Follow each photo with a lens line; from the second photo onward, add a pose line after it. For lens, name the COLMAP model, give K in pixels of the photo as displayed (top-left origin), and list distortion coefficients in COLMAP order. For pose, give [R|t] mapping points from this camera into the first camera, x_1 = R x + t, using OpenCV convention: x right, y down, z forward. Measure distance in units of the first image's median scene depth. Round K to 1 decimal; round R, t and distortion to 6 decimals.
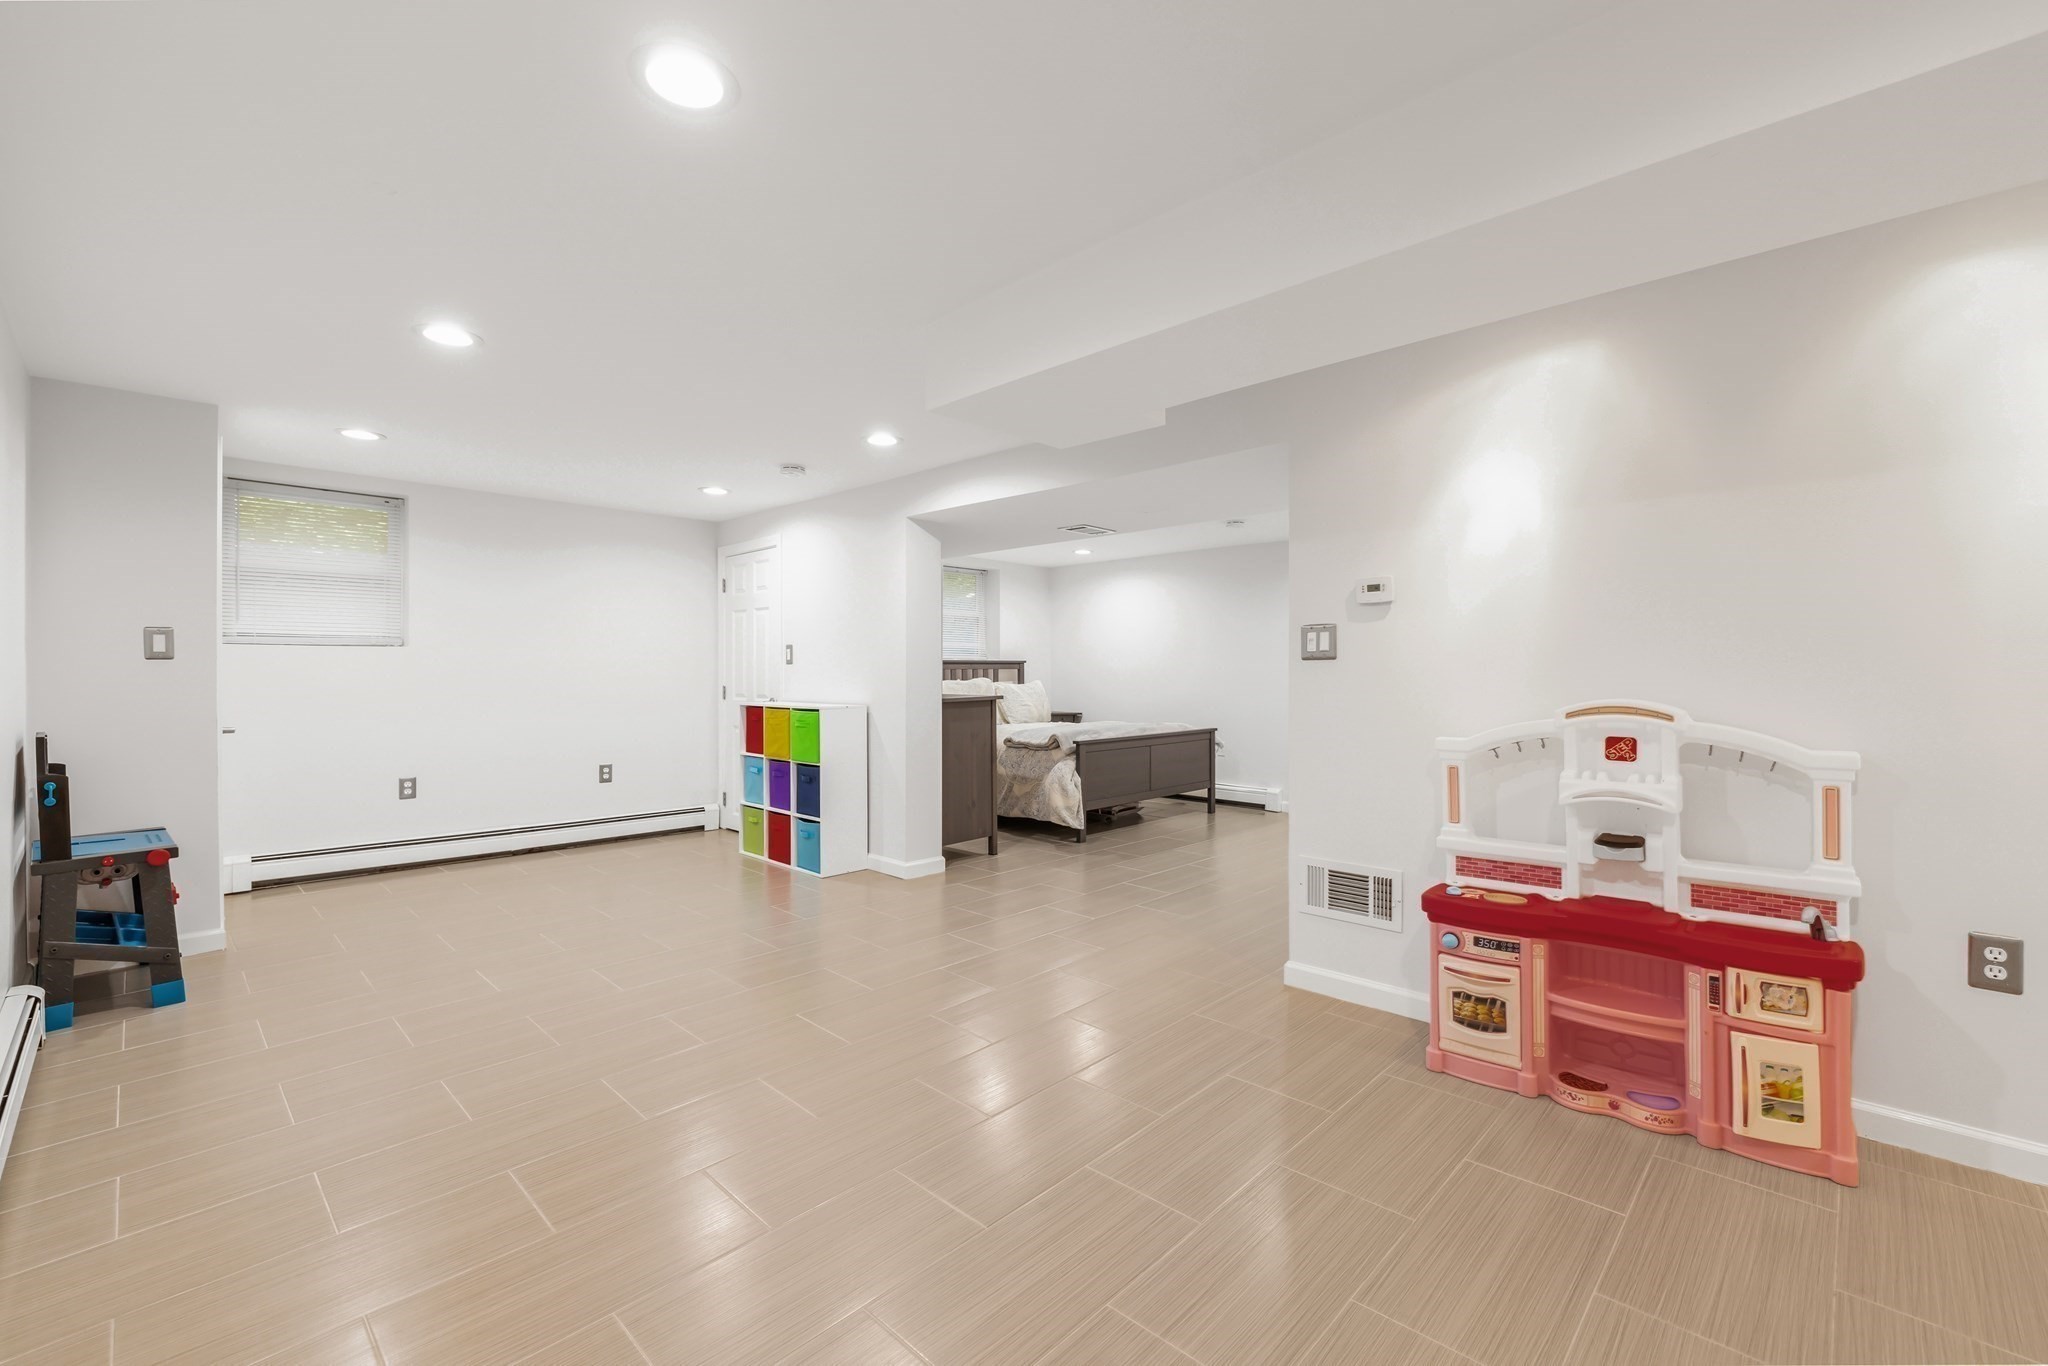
lens RADIAL K [[870.8, 0, 1037.9], [0, 870.8, 670.9], [0, 0, 1]] dist [0.000899, 0.000043]
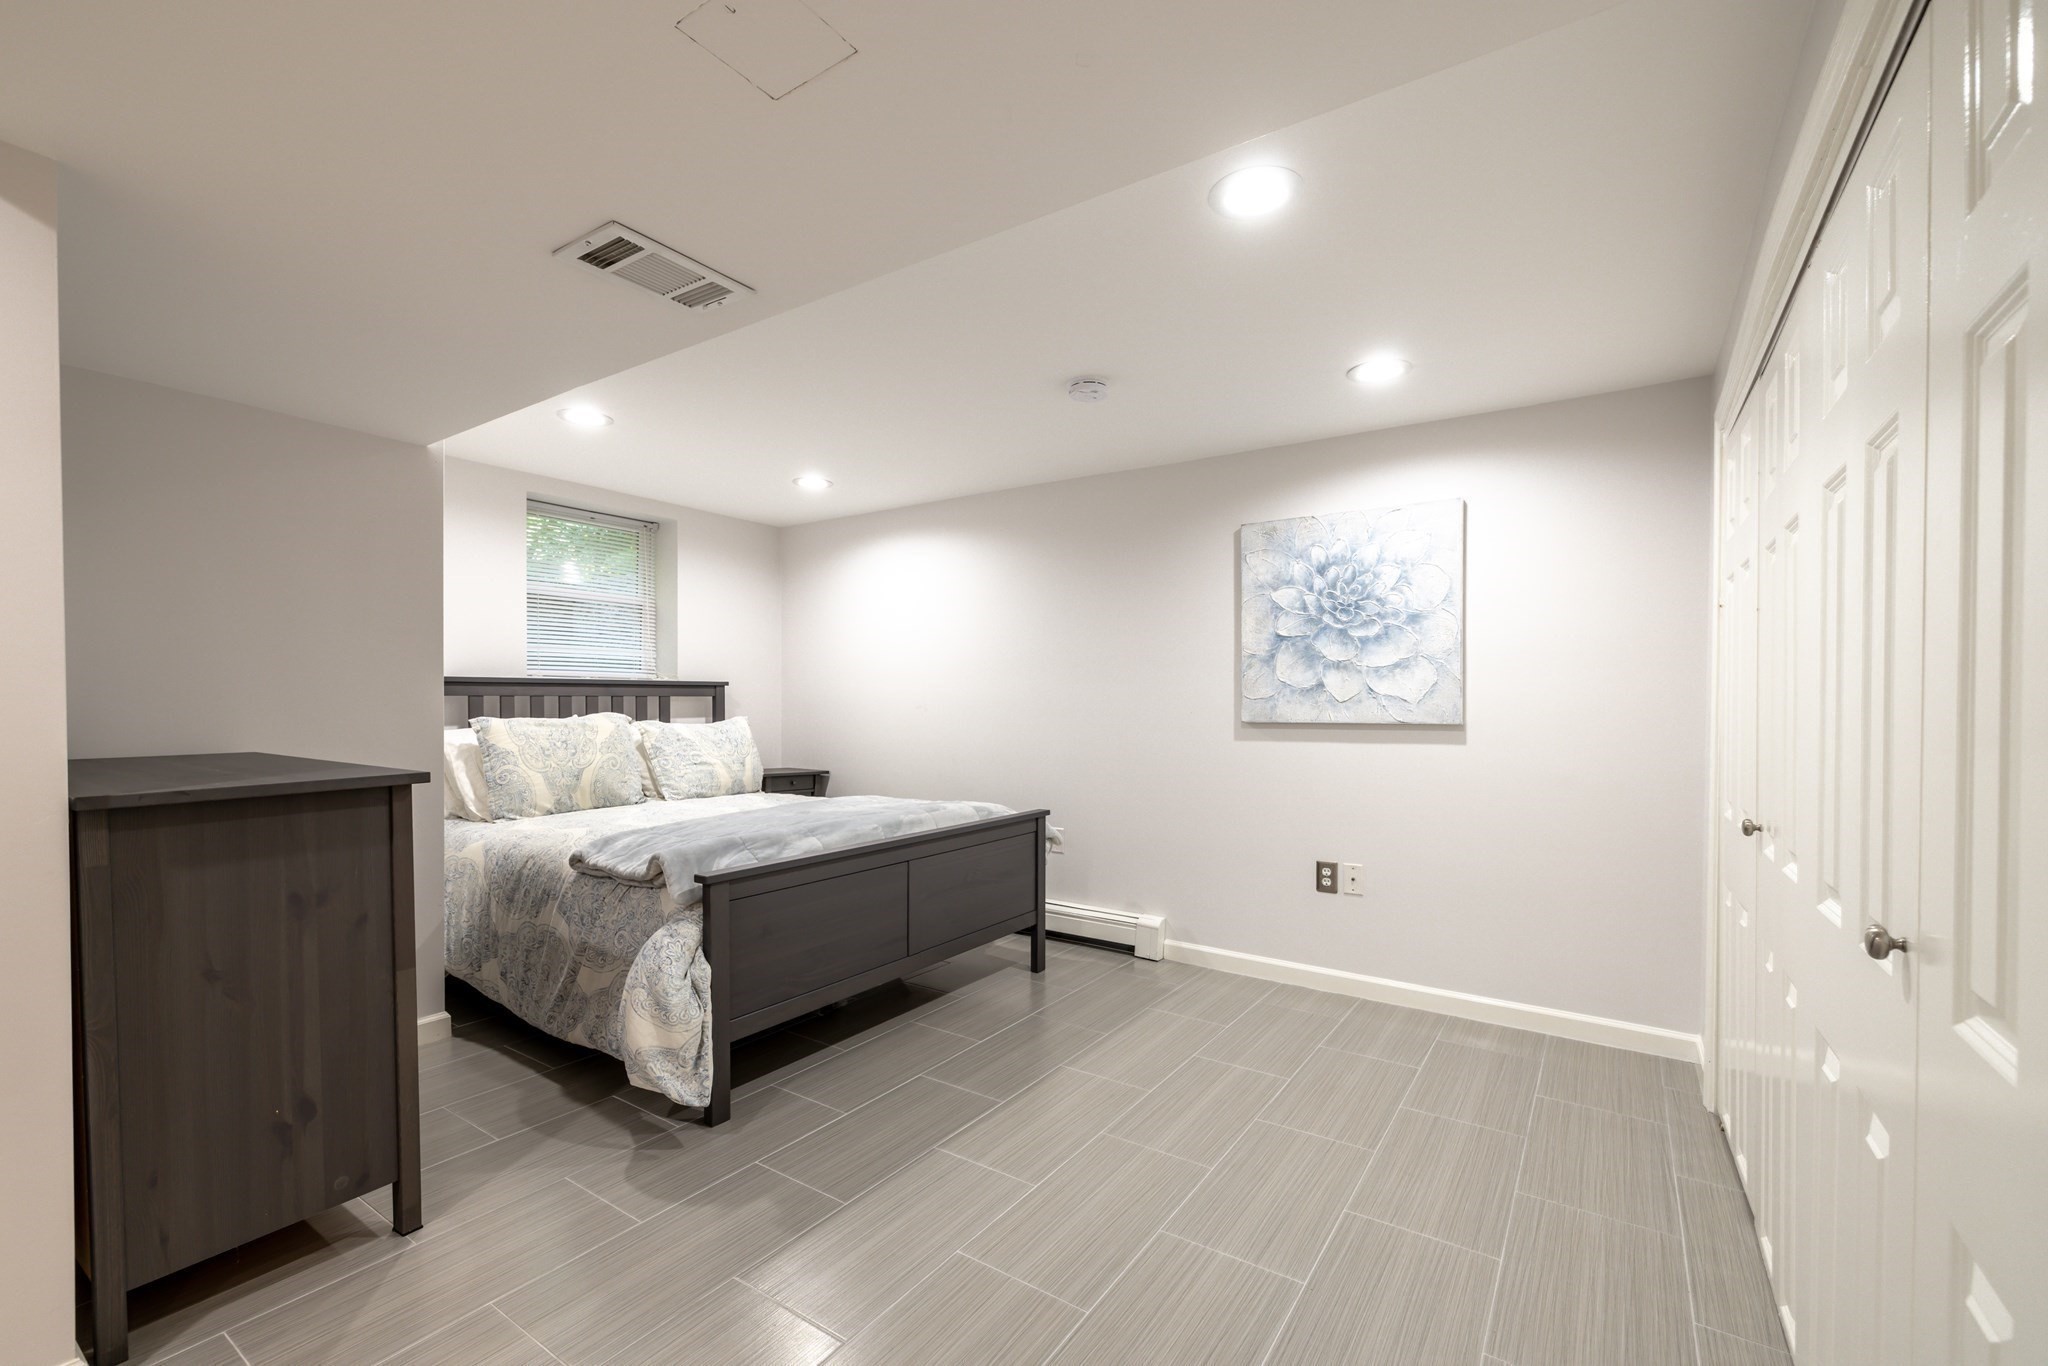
lens RADIAL K [[870.8, 0, 1037.9], [0, 870.8, 670.9], [0, 0, 1]] dist [0.000899, 0.000043]
pose [[0.984349, 0.010202, 0.175932, 0.114671], [-0.004712, 0.999490, -0.031592, -0.002192], [-0.176165, 0.030269, 0.983895, 0.521925]]
